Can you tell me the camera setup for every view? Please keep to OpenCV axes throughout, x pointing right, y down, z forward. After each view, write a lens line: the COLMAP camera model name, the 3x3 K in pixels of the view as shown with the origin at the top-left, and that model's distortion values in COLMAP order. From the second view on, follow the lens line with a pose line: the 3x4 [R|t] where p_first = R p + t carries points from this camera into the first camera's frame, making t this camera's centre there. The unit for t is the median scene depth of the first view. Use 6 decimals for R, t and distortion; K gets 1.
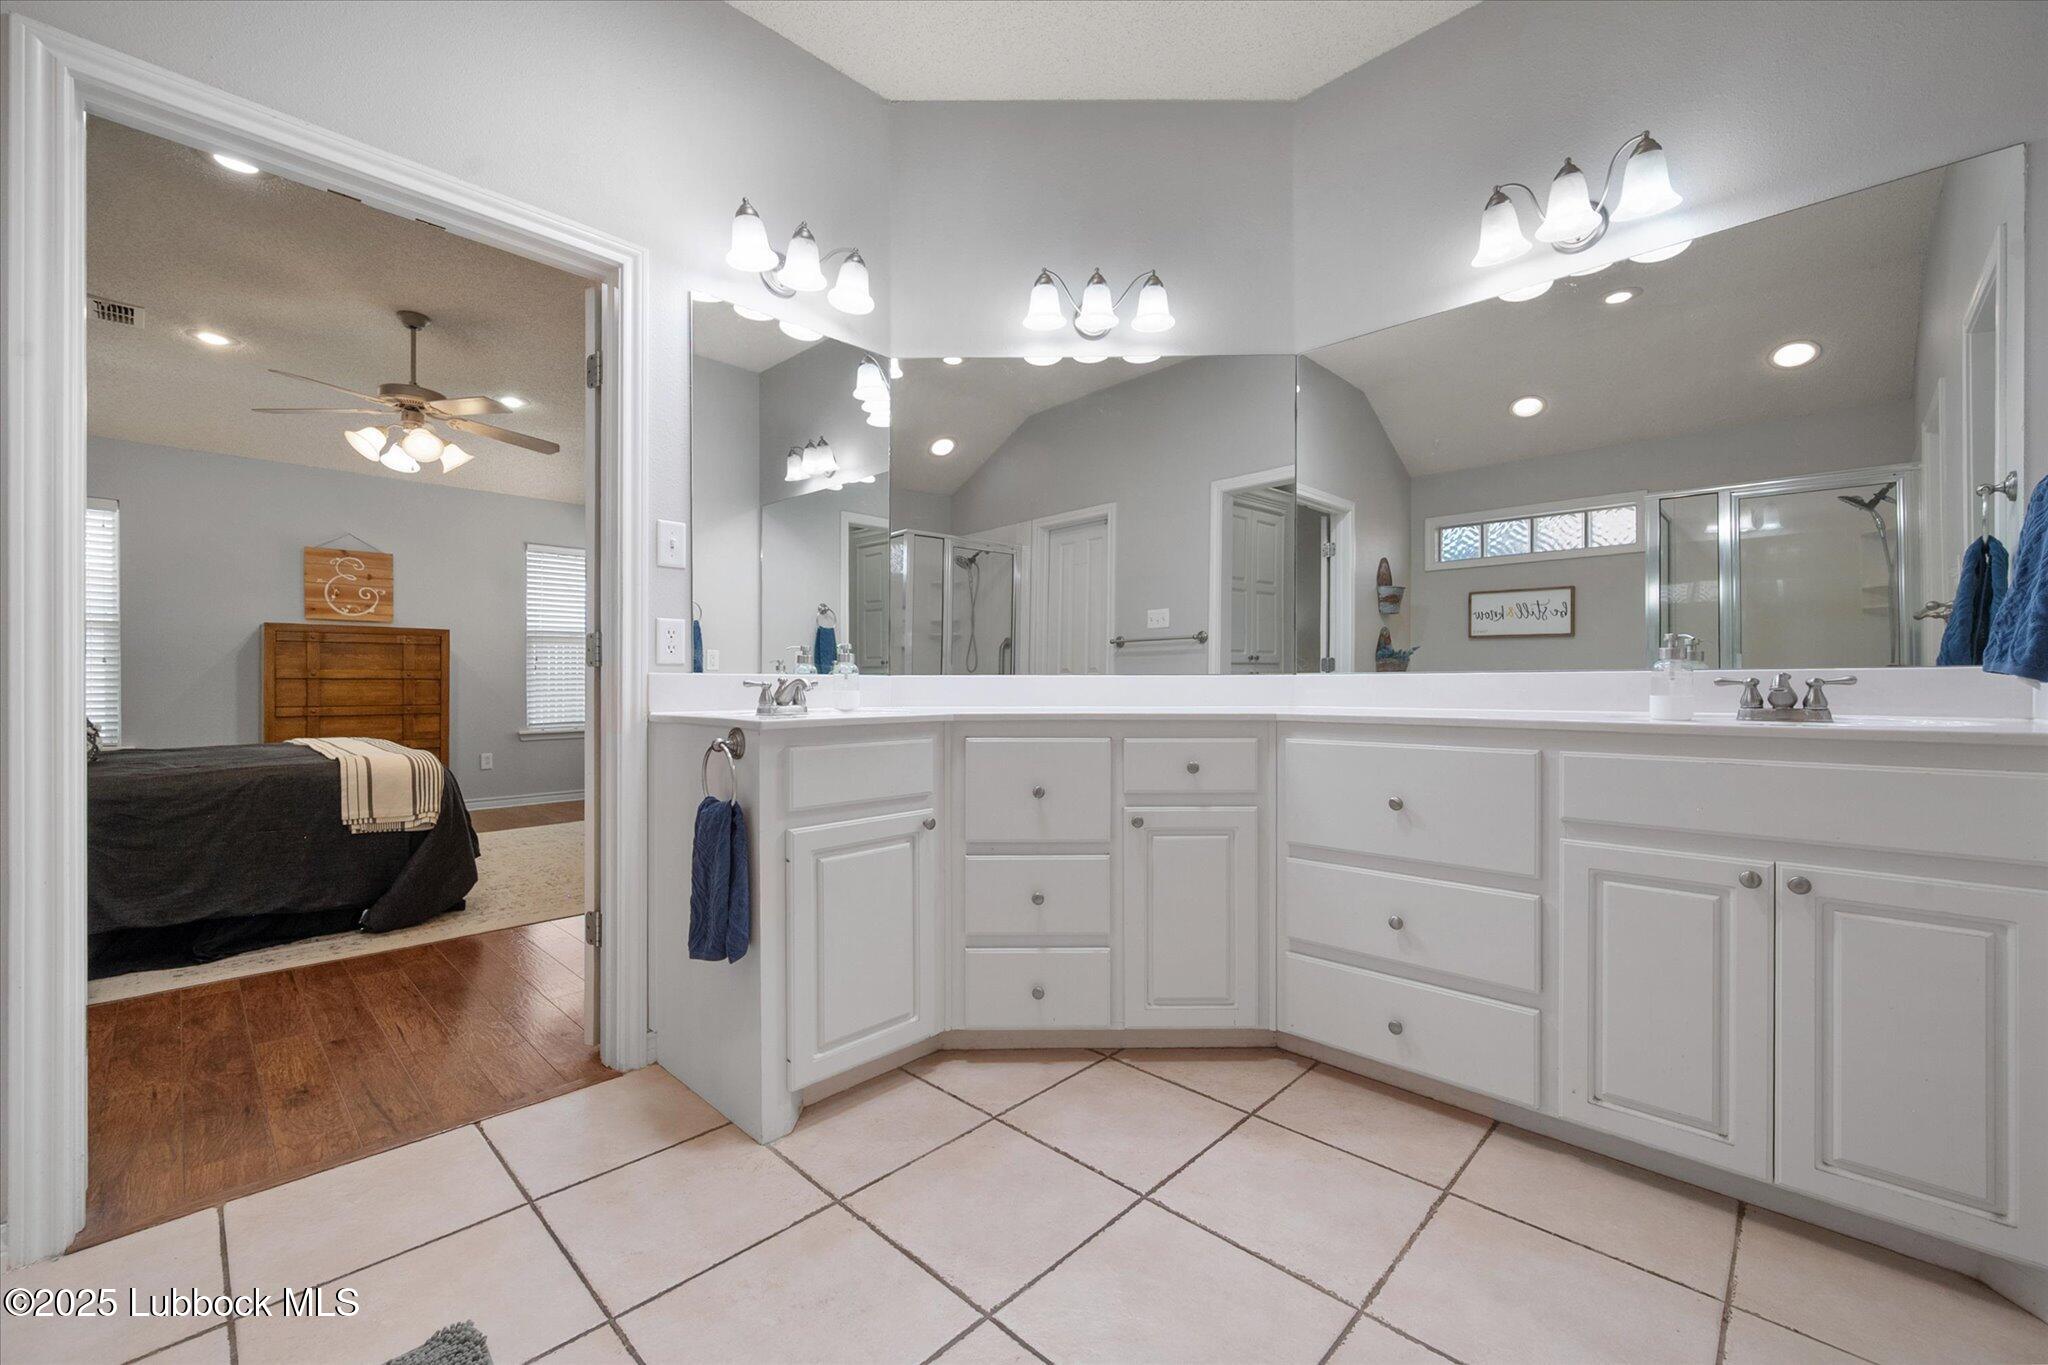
lens RADIAL K [[825.7, 0, 1025.2], [0, 825.7, 685.8], [0, 0, 1]] dist [-0.002678, -0.000103]
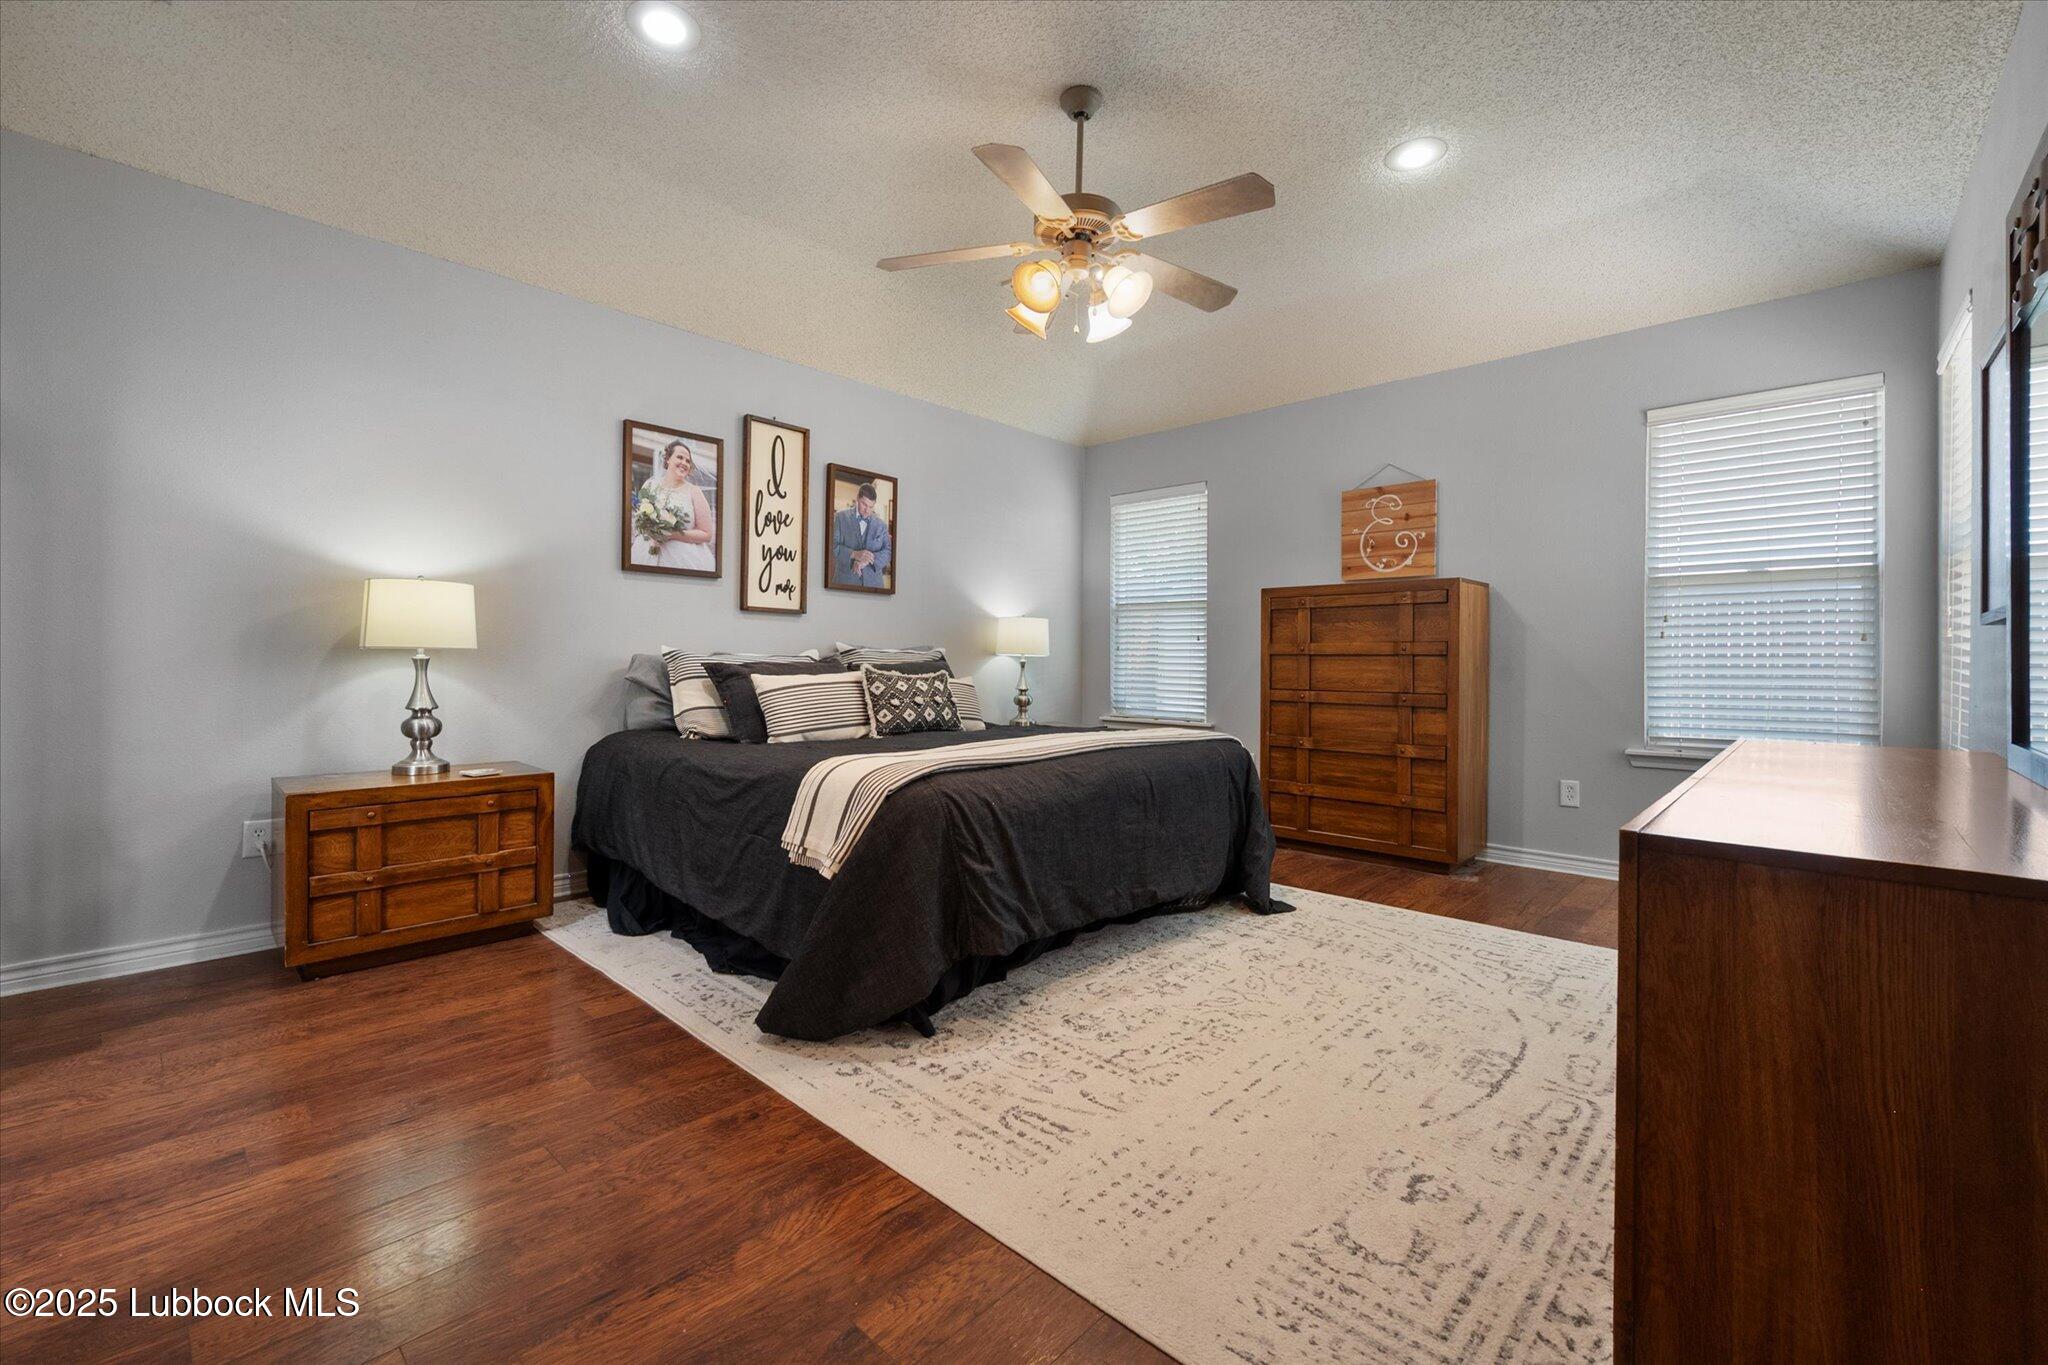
lens RADIAL K [[831.5, 0, 1018.7], [0, 831.5, 669.0], [0, 0, 1]] dist [-0.001953, -0.000078]
pose [[-0.000082, 0.009354, -0.999956, -0.146929], [-0.013450, 0.999866, 0.009354, 0.002685], [0.999910, 0.013451, 0.000044, 1.747047]]
